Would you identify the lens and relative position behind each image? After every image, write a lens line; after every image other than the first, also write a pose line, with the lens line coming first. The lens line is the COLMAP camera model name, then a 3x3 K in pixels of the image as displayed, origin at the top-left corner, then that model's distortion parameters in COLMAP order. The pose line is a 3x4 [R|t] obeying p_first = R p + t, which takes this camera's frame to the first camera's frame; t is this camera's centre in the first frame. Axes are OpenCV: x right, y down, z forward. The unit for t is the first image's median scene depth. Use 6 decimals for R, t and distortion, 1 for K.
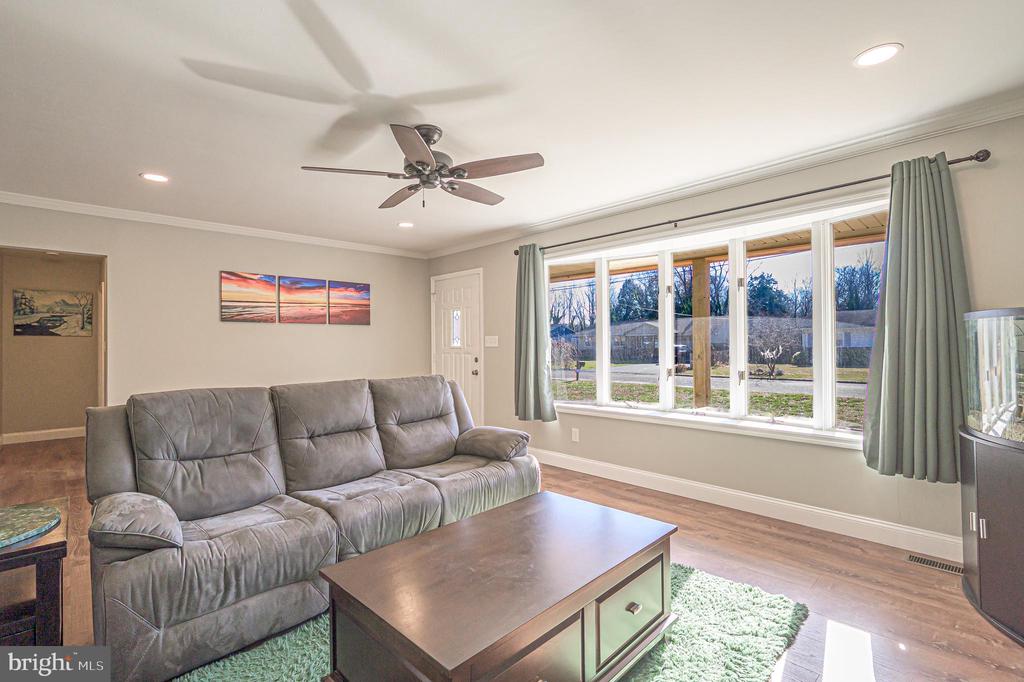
lens RADIAL K [[470.1, 0, 510.7], [0, 470.1, 342.9], [0, 0, 1]] dist [-0.004348, -0.000135]
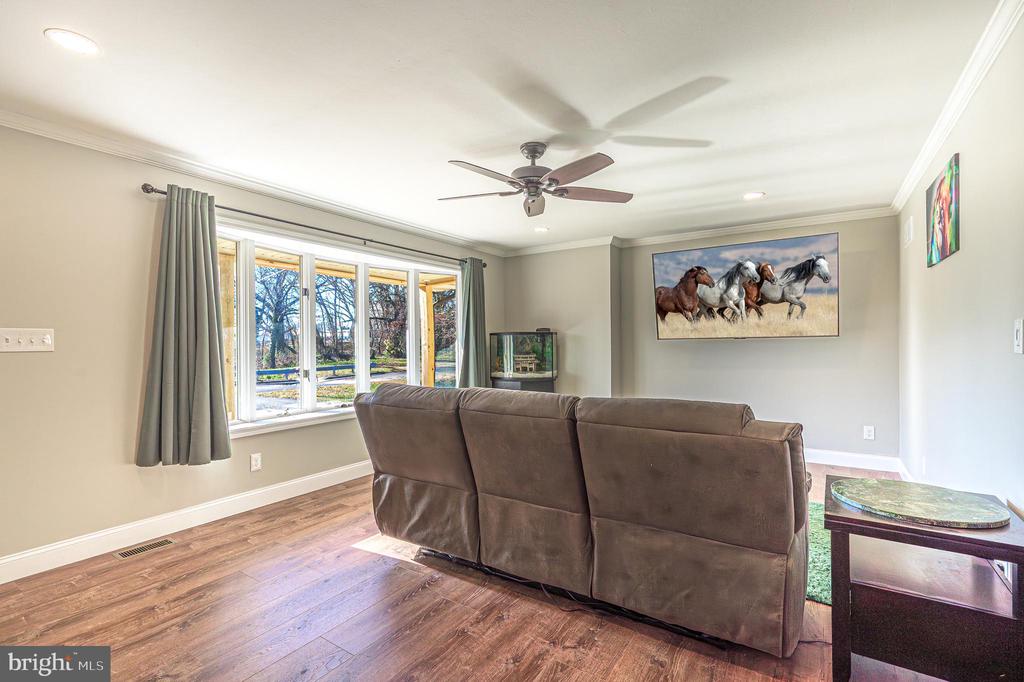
lens RADIAL K [[470.1, 0, 511.0], [0, 470.1, 341.4], [0, 0, 1]] dist [-0.004348, -0.000135]
pose [[-0.224885, 0.016113, 0.974252, -0.840094], [0.008988, 0.999855, -0.014461, 0.012814], [-0.974344, 0.005505, -0.224997, 0.890640]]
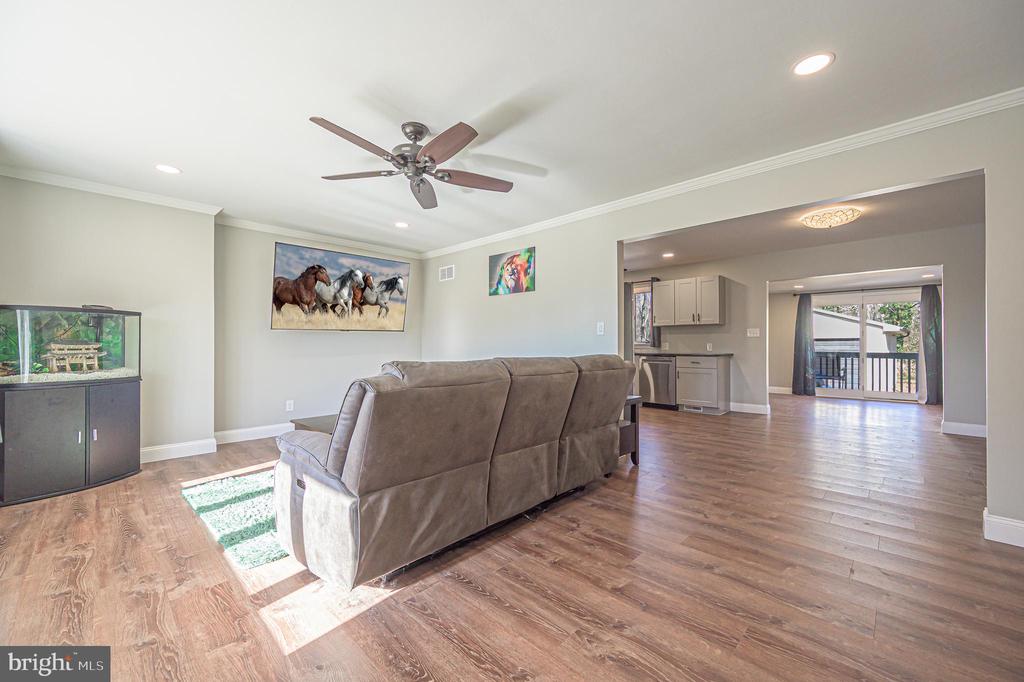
lens RADIAL K [[402.1, 0, 508.6], [0, 402.1, 342.0], [0, 0, 1]] dist [-0.001044, -0.001069]
pose [[-0.999246, 0.012389, -0.036785, -0.244989], [0.012733, 0.999877, -0.009123, 0.046848], [0.036667, -0.009584, -0.999282, 1.341280]]
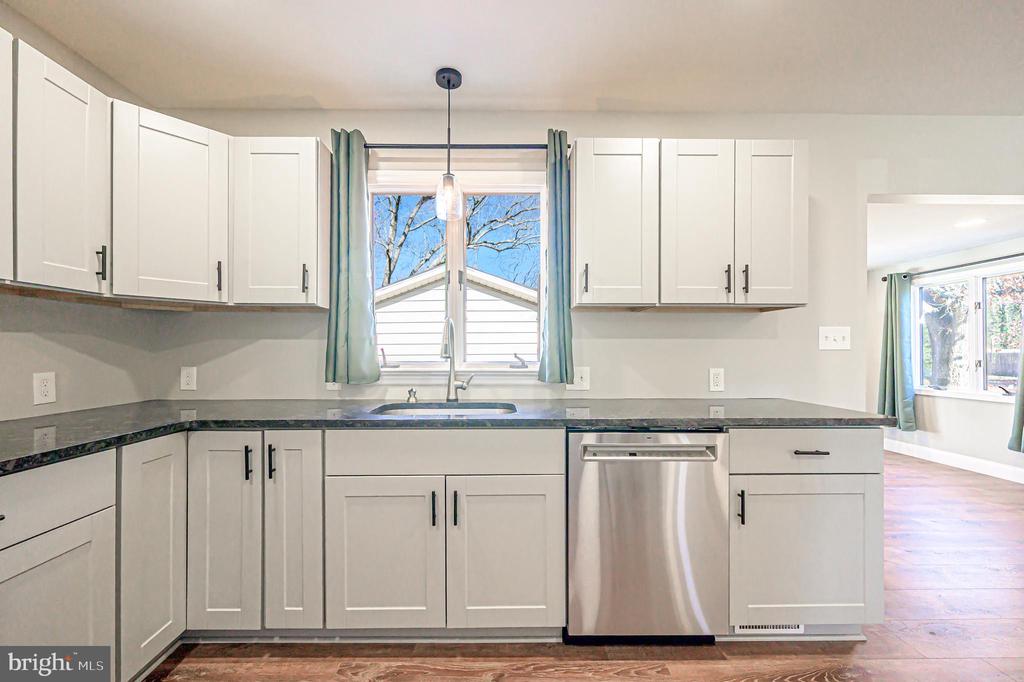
lens RADIAL K [[402.1, 0, 514.2], [0, 402.1, 354.1], [0, 0, 1]] dist [-0.001044, -0.001069]
pose [[-0.677742, 0.015675, -0.735133, -0.558544], [0.011748, 0.999876, 0.010489, 0.019583], [0.735206, -0.001528, -0.677842, -0.164324]]
